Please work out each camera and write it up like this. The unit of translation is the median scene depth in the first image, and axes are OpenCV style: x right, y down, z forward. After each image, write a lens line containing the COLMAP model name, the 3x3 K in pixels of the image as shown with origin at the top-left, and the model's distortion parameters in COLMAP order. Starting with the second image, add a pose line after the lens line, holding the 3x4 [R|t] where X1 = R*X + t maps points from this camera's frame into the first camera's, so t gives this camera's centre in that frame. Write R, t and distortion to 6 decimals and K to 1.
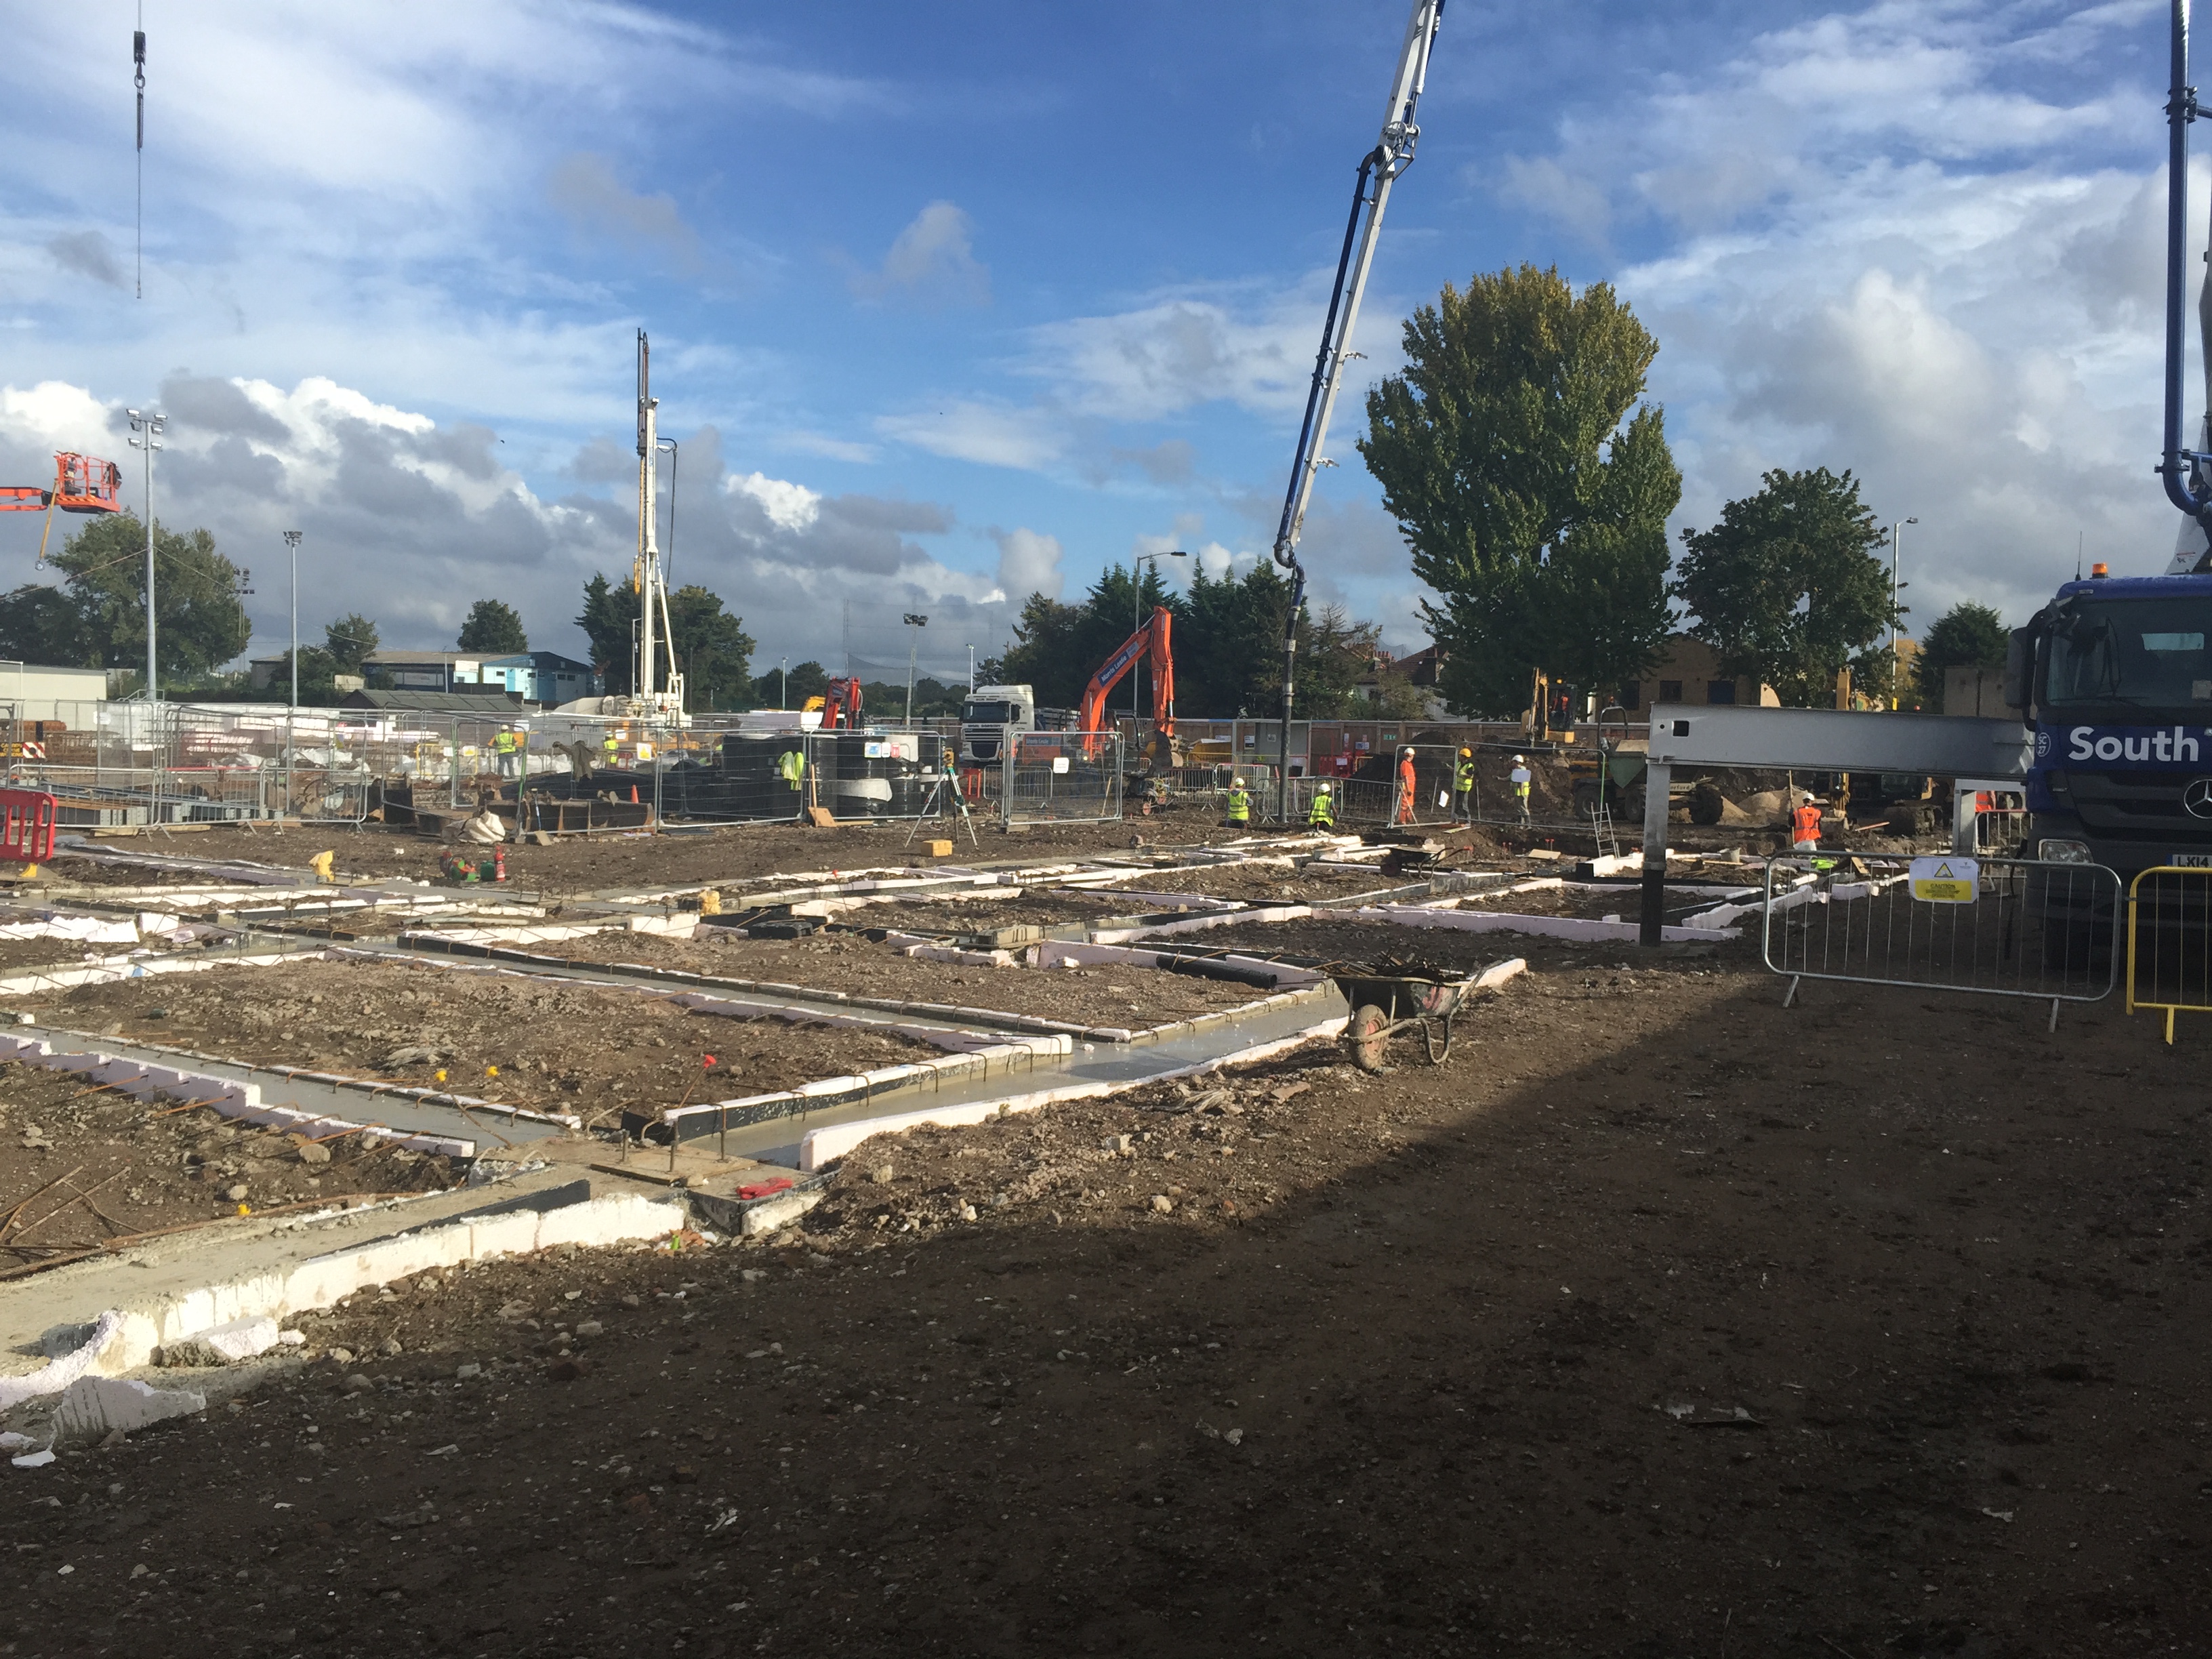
lens RADIAL K [[1920.2, 0, 1100.7], [0, 1920.2, 850.4], [0, 0, 1]] dist [0.093973, -0.104386]
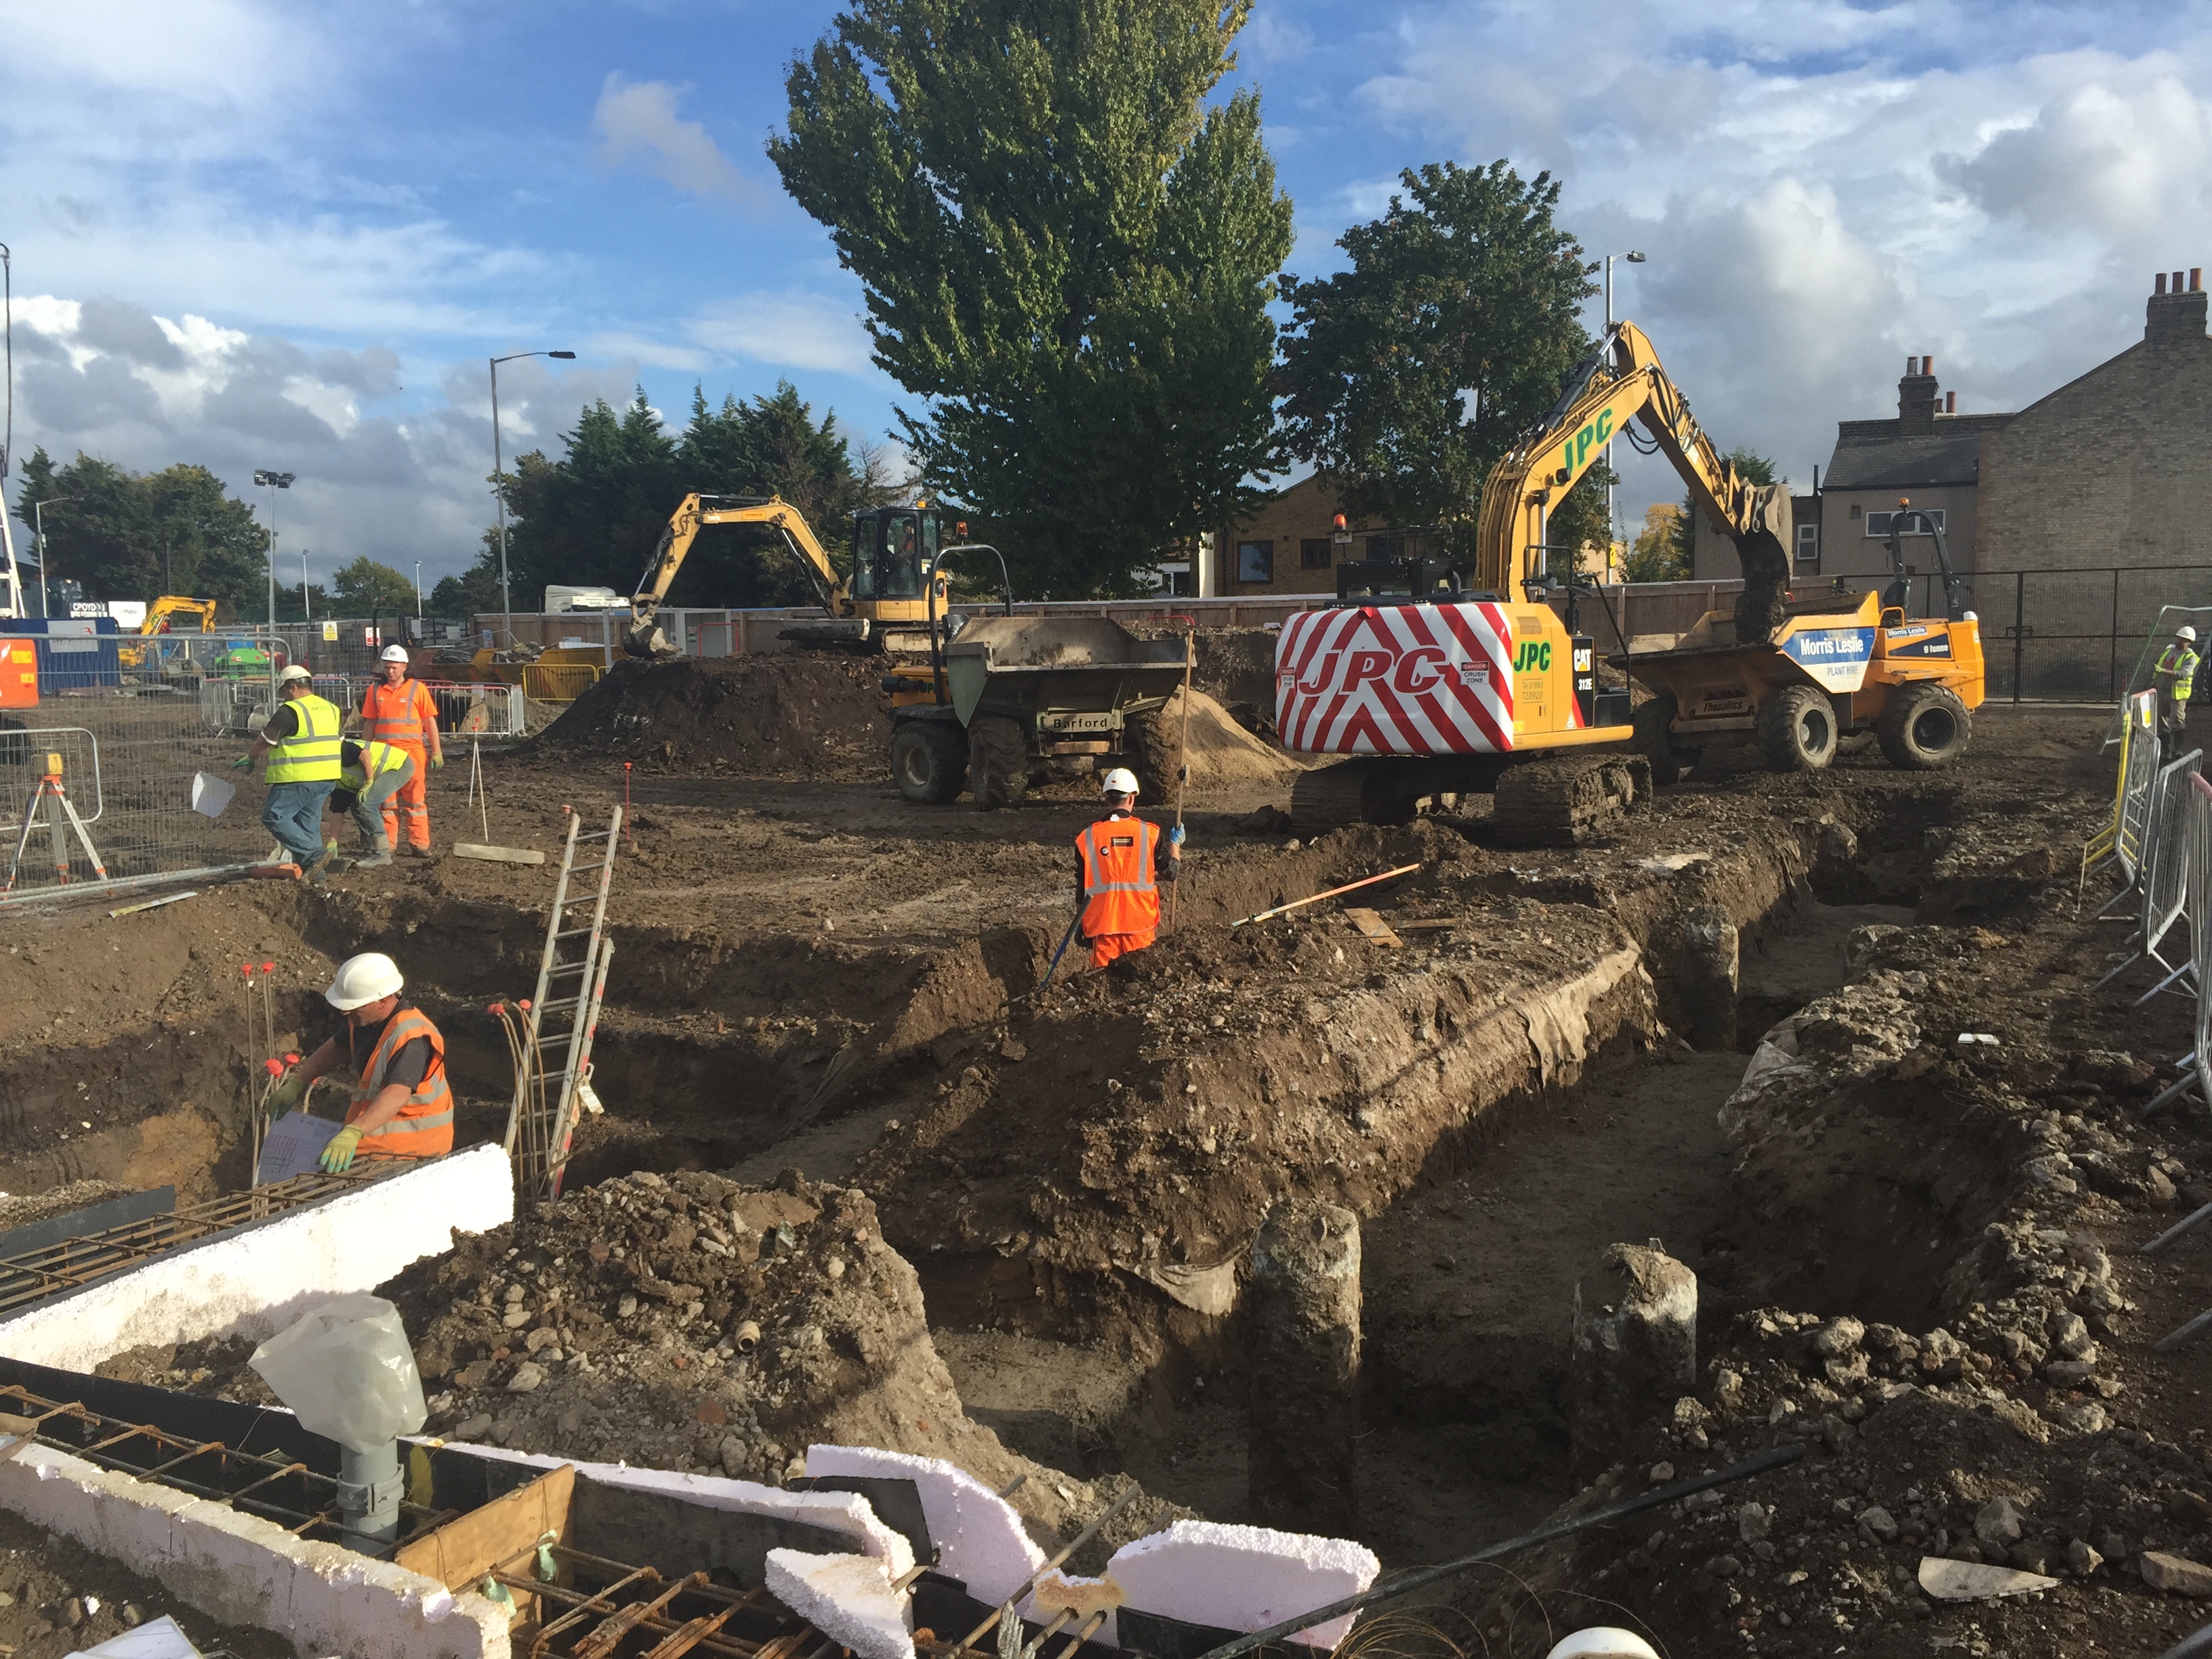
lens RADIAL K [[1900.5, 0, 1142.3], [0, 1900.5, 832.1], [0, 0, 1]] dist [0.095007, -0.089148]
pose [[0.995316, -0.034157, 0.090441, 0.452011], [0.030843, 0.998810, 0.037784, -0.038237], [-0.091624, -0.034818, 0.995185, 0.922536]]
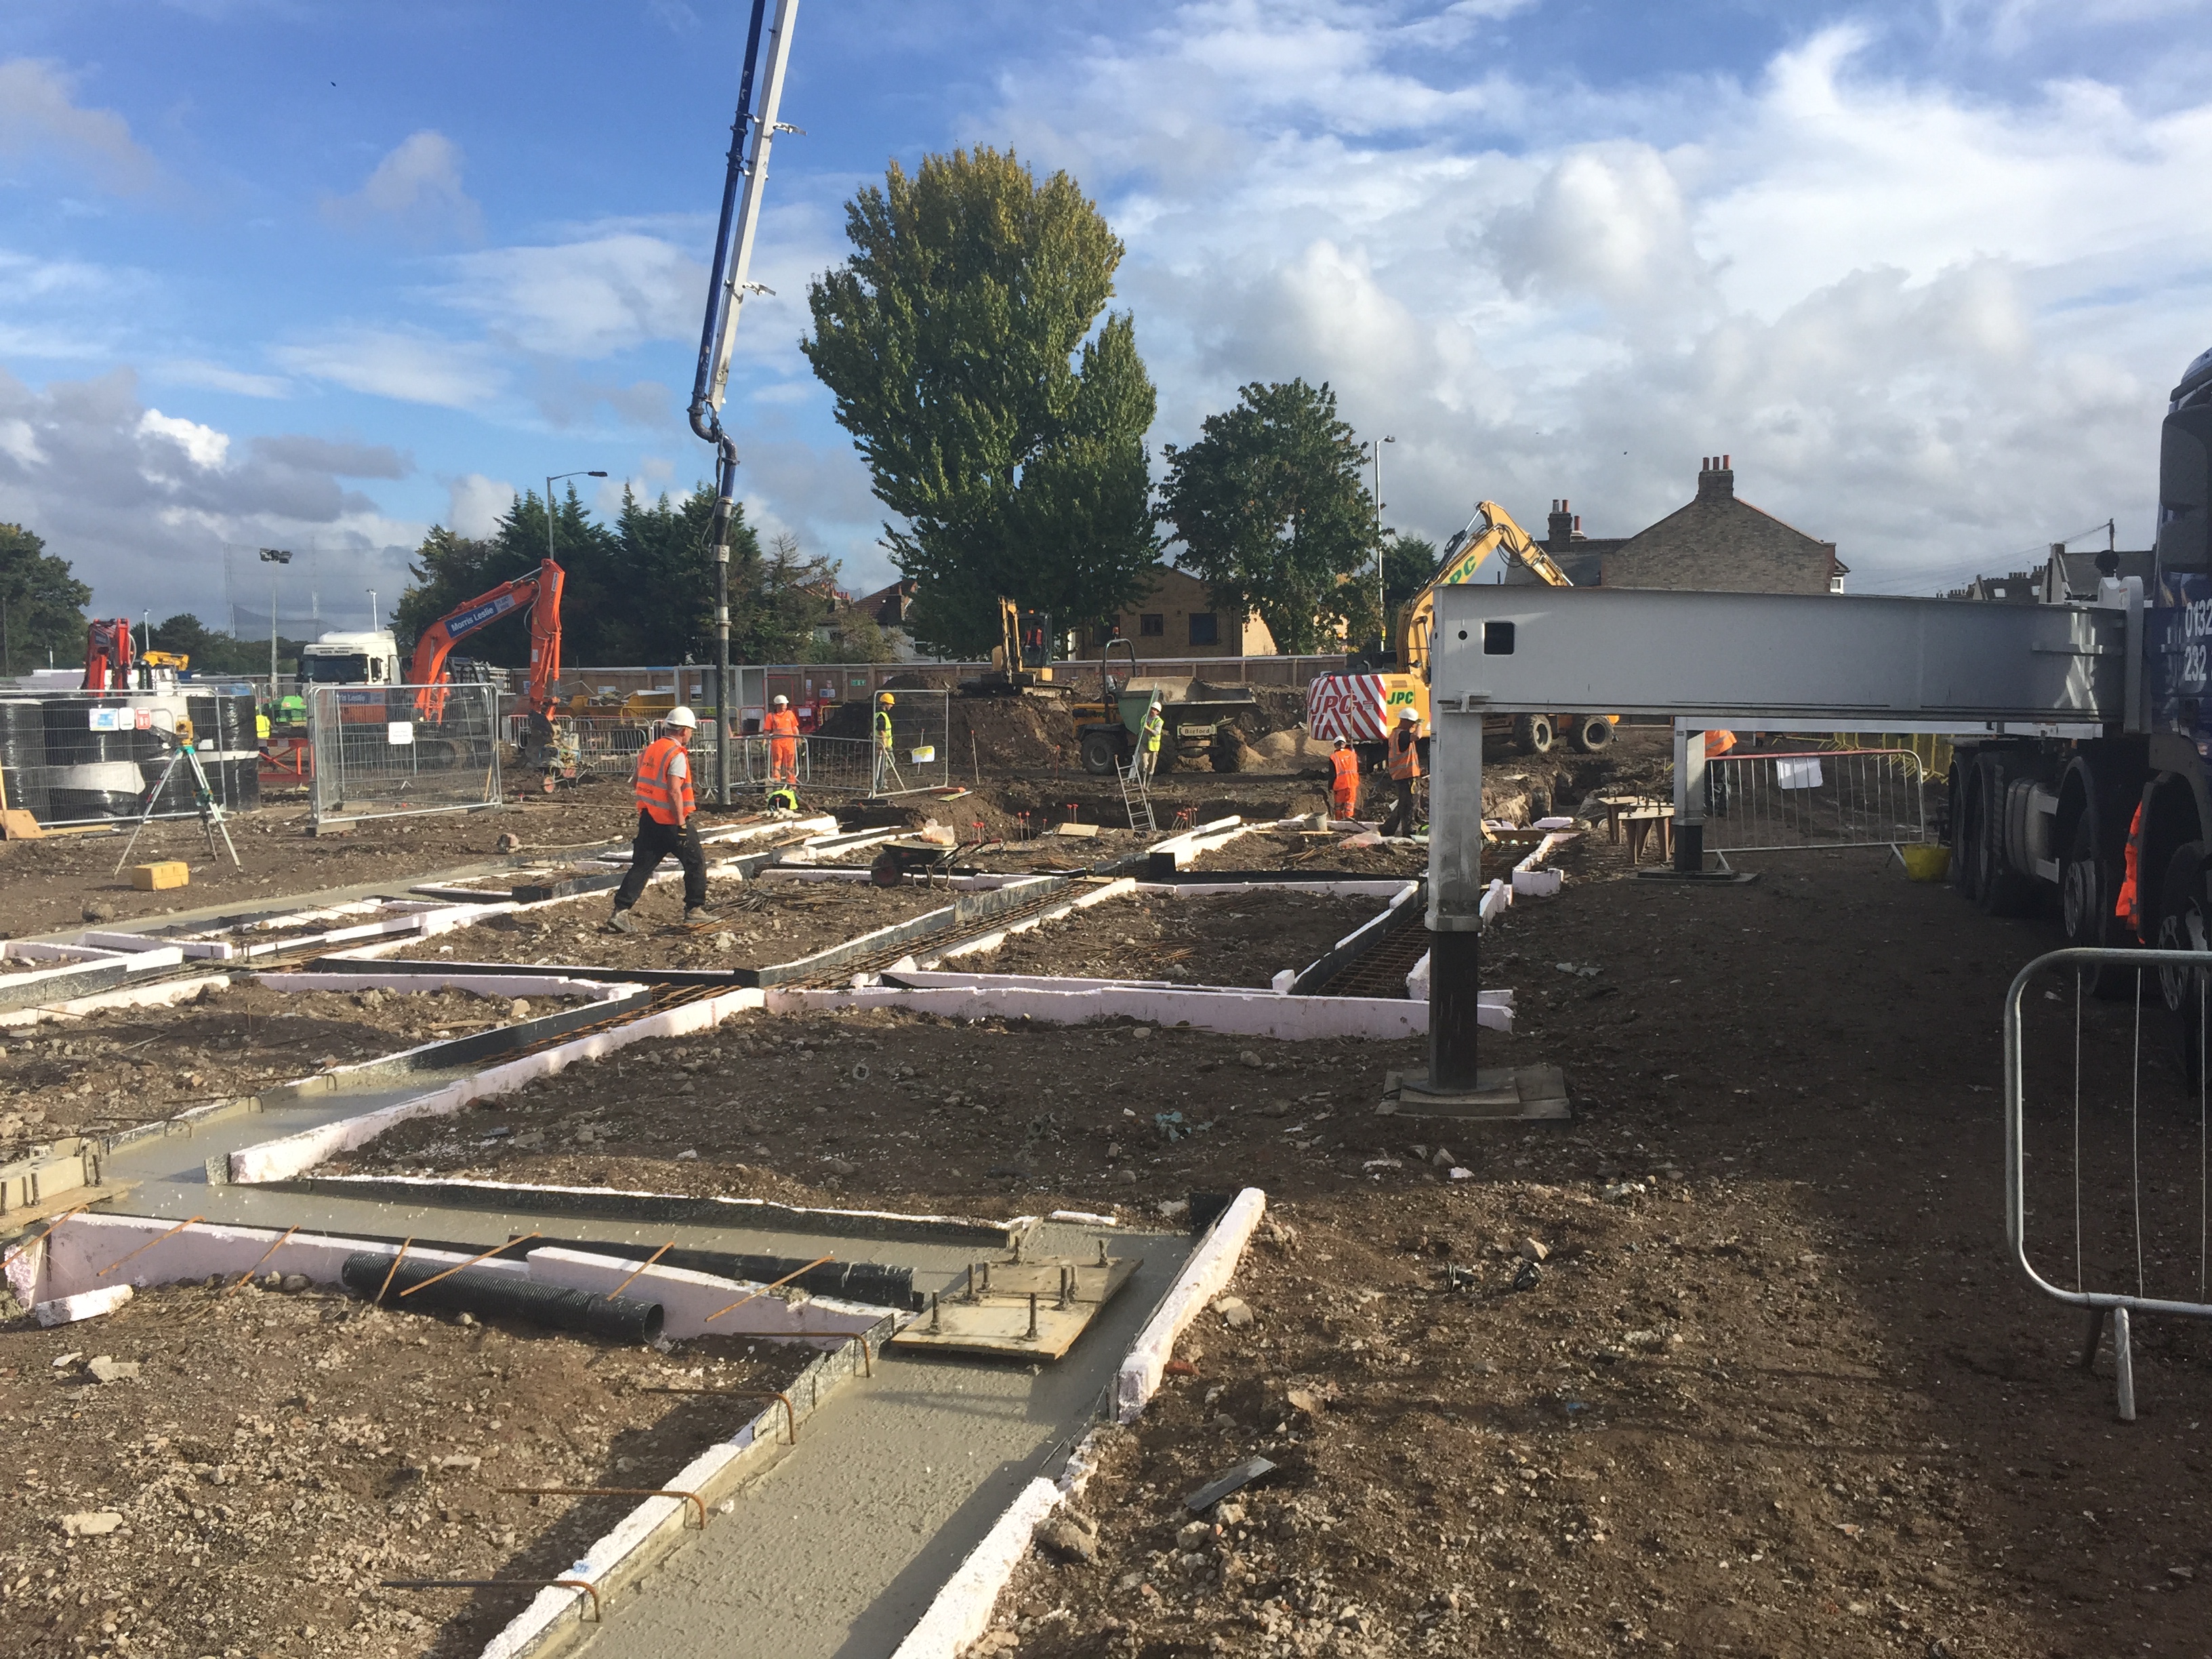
lens RADIAL K [[1920.2, 0, 1100.7], [0, 1920.2, 850.4], [0, 0, 1]] dist [0.093973, -0.104386]
pose [[0.961332, -0.053095, 0.270226, 0.037003], [0.045691, 0.998390, 0.033621, -0.016423], [-0.271576, -0.019974, 0.962210, 0.297006]]
